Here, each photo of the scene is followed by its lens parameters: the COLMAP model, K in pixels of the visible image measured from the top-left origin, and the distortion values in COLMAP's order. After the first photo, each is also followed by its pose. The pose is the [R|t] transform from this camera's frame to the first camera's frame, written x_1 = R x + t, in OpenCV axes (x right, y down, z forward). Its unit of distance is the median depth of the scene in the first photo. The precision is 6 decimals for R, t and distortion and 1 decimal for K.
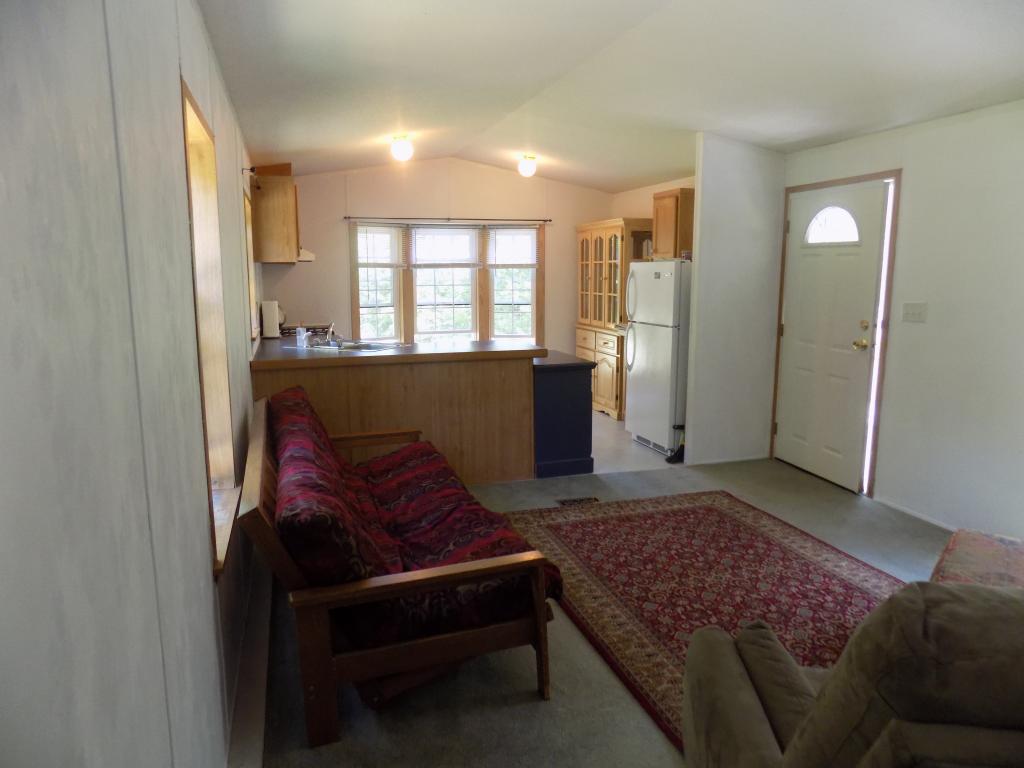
lens RADIAL K [[689.7, 0, 511.6], [0, 689.7, 382.0], [0, 0, 1]] dist [-0.046524, 0.040144]
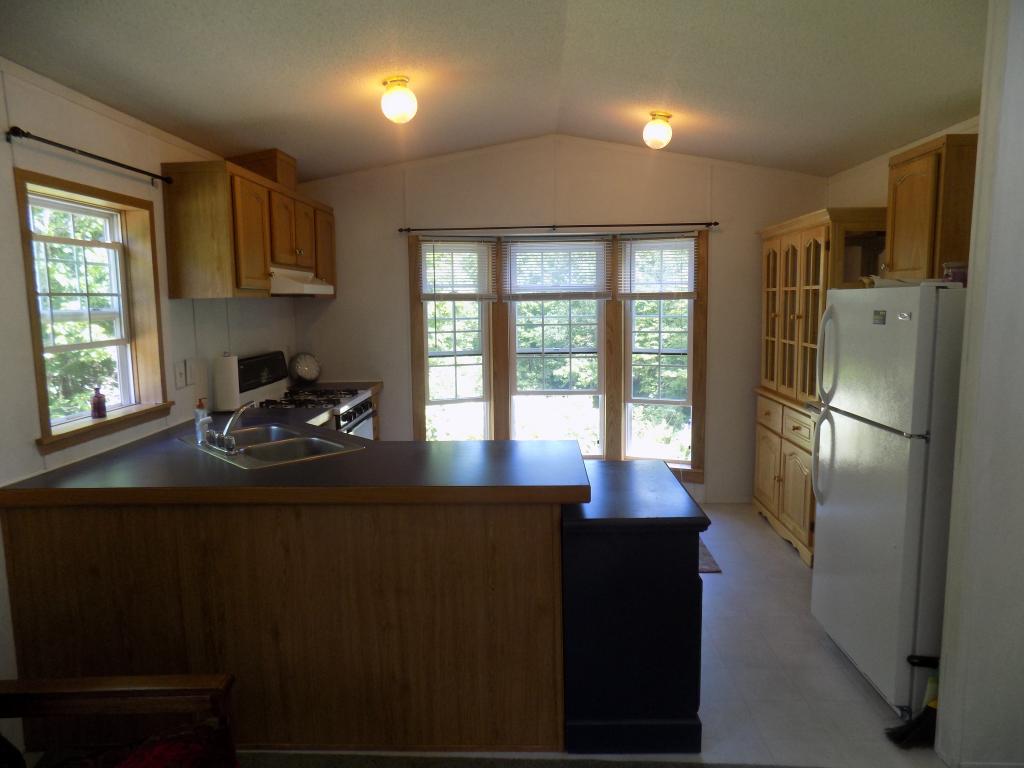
lens RADIAL K [[689.7, 0, 516.2], [0, 689.7, 382.4], [0, 0, 1]] dist [-0.046524, 0.040144]
pose [[0.942691, 0.030214, -0.332296, 0.102810], [-0.042363, 0.998670, -0.029375, -0.066763], [0.330967, 0.041769, 0.942717, 0.372233]]
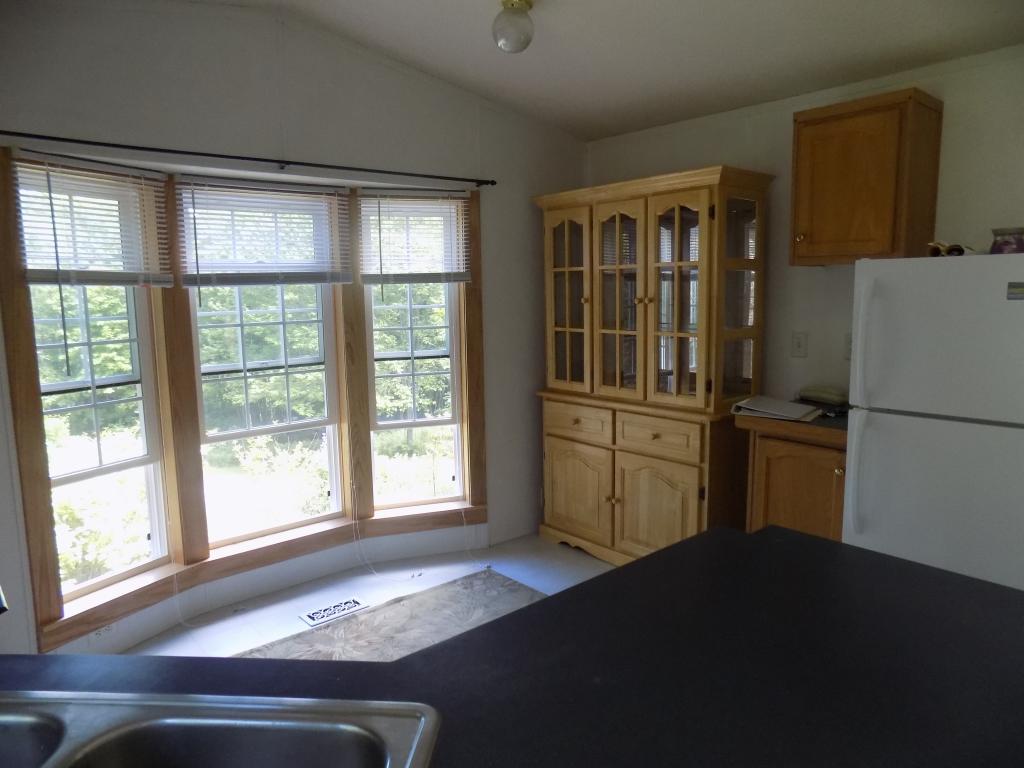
lens RADIAL K [[689.7, 0, 512.9], [0, 689.7, 380.7], [0, 0, 1]] dist [-0.046524, 0.040144]
pose [[0.918460, -0.065888, 0.389987, -0.135101], [0.077661, 0.996875, -0.014478, -0.094156], [-0.387814, 0.043584, 0.920707, 0.591036]]
